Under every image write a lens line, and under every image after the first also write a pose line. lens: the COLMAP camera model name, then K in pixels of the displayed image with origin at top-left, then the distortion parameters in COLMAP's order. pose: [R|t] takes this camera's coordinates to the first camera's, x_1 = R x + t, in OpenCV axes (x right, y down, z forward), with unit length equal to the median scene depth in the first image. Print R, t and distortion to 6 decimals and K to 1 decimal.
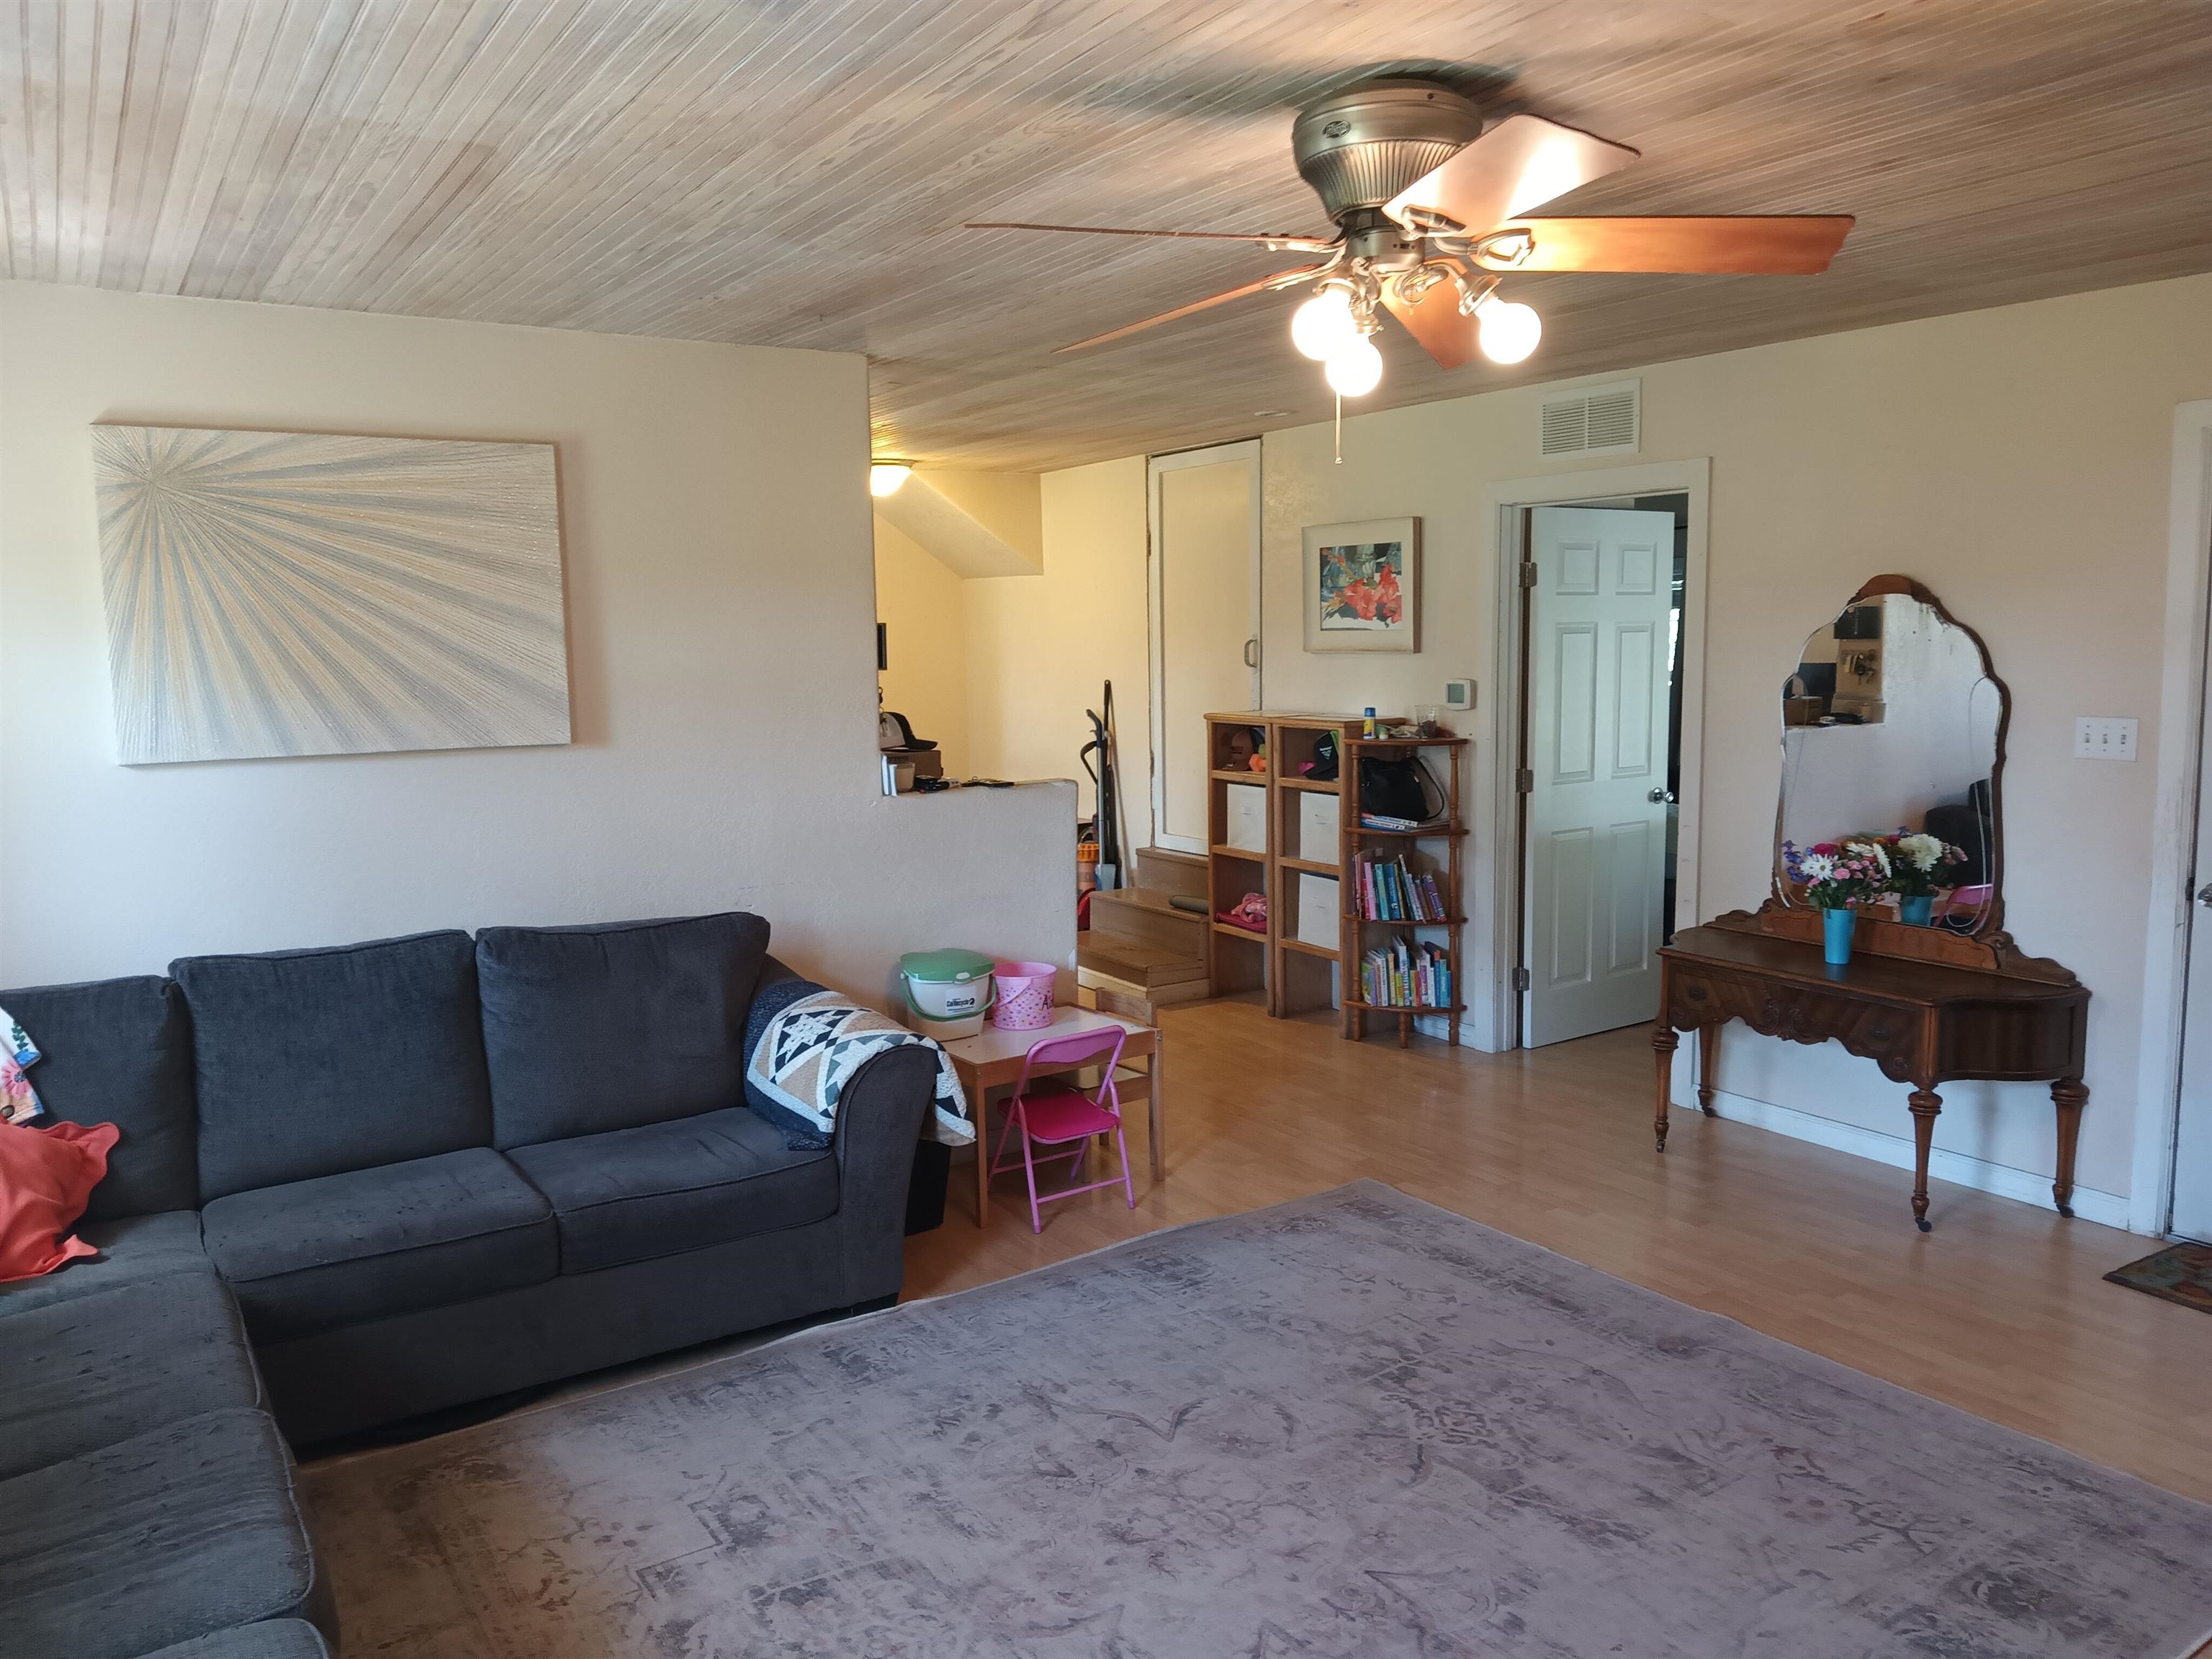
lens RADIAL K [[1659.0, 0, 1106.0], [0, 1659.0, 829.5], [0, 0, 1]] dist [0.004429, 0.000707]
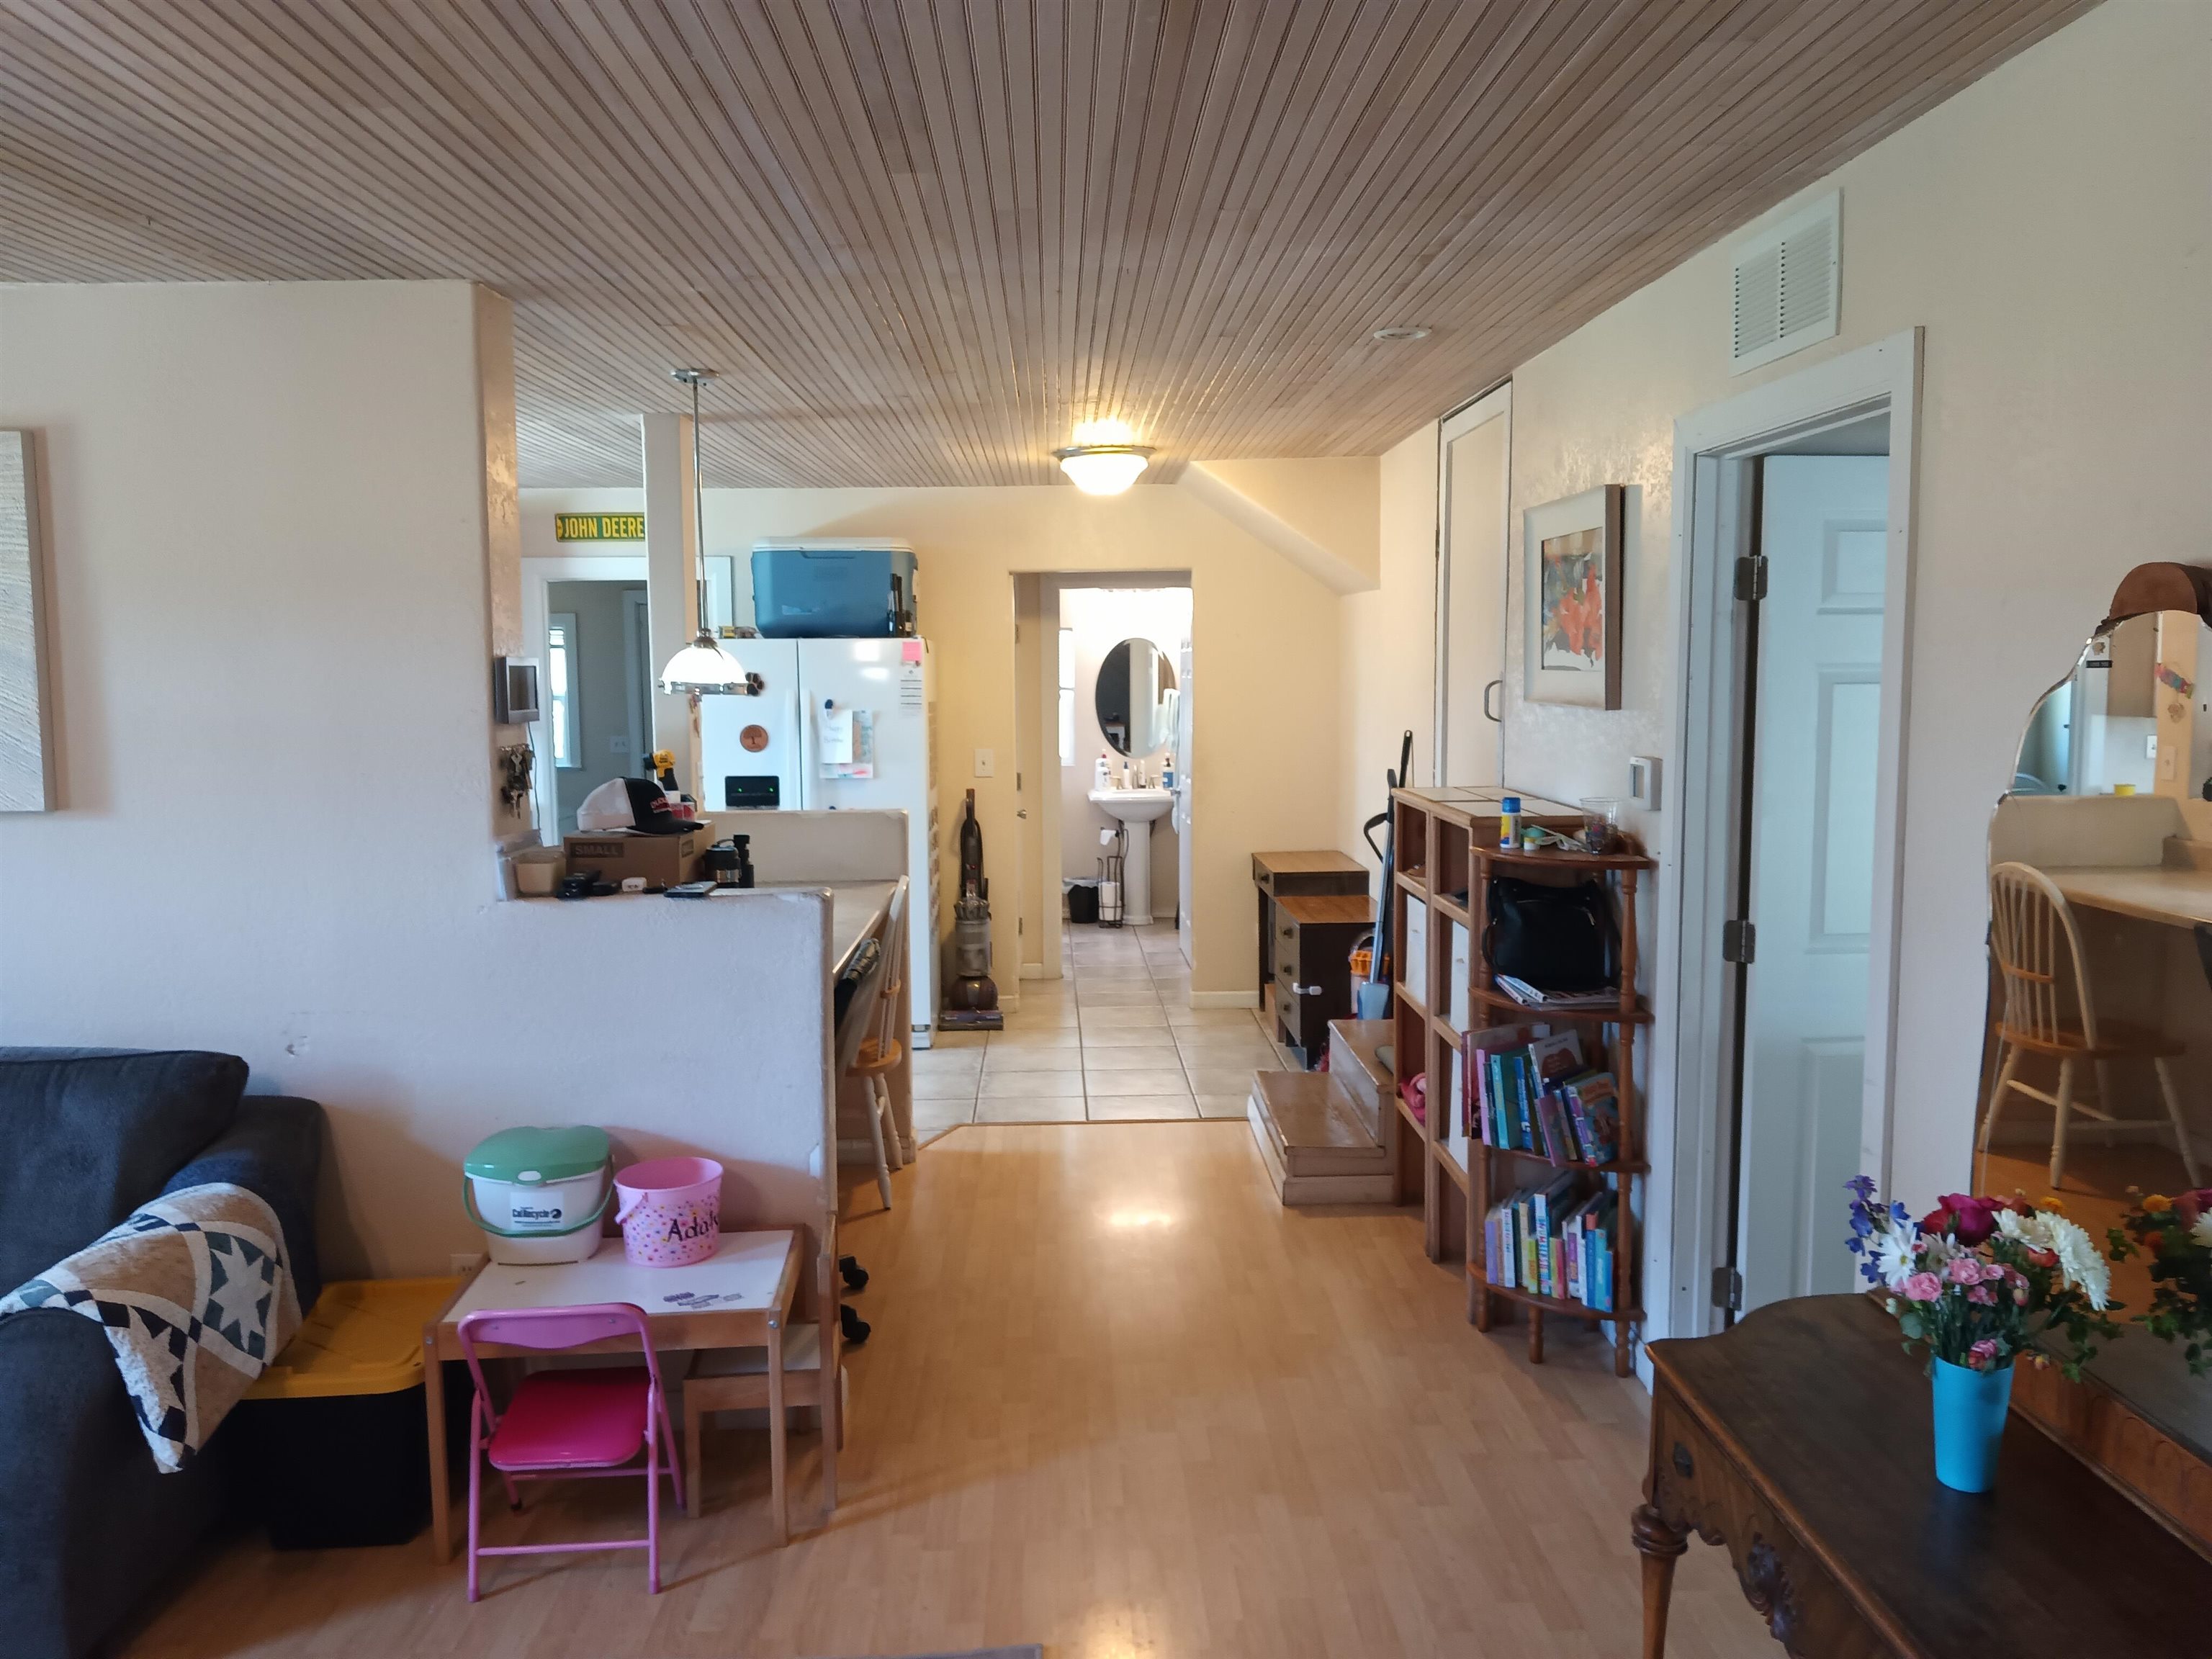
lens RADIAL K [[1677.8, 0, 1101.1], [0, 1677.8, 811.4], [0, 0, 1]] dist [-0.029504, -0.002576]
pose [[0.862479, 0.055529, -0.503037, 0.339972], [-0.066890, 0.997750, -0.004547, -0.055374], [0.501653, 0.037569, 0.864253, 0.391075]]
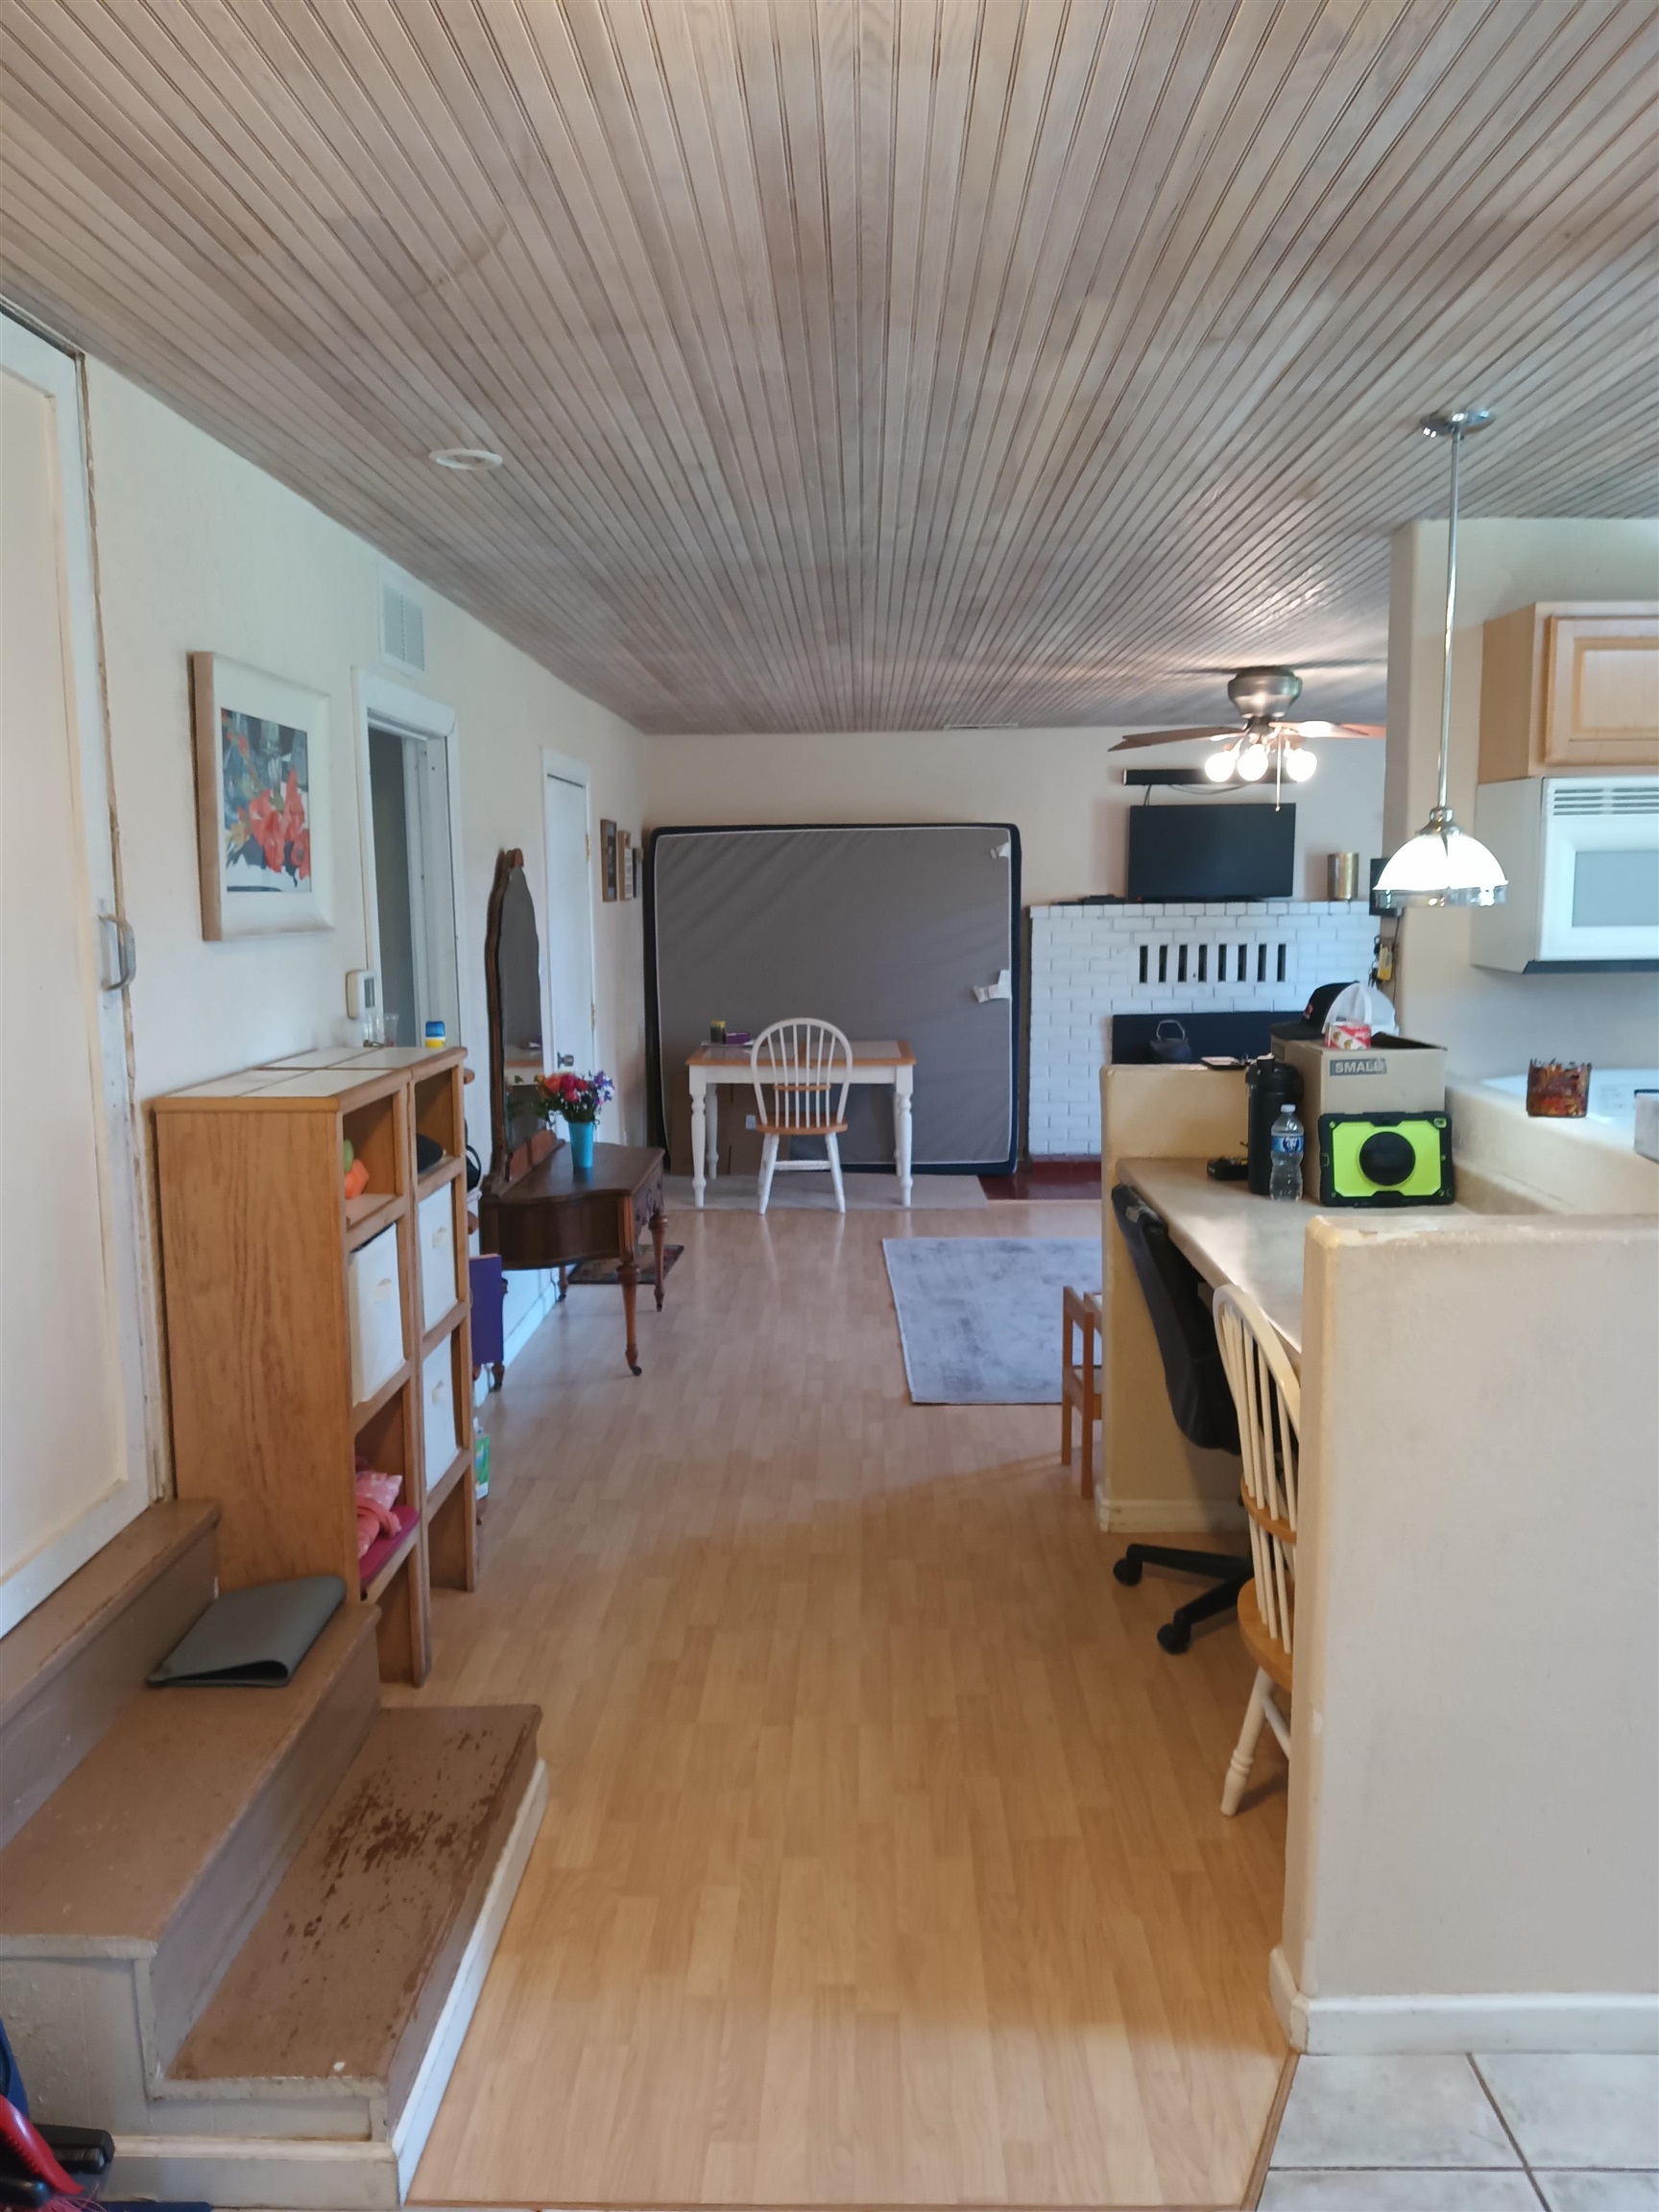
lens RADIAL K [[1659.0, 0, 829.5], [0, 1659.0, 1106.0], [0, 0, 1]] dist [0.004429, 0.000707]
pose [[-0.837710, -0.049363, 0.543880, -0.280227], [0.085159, 0.971916, 0.219377, -0.162147], [-0.539435, 0.230091, -0.809980, 1.412082]]
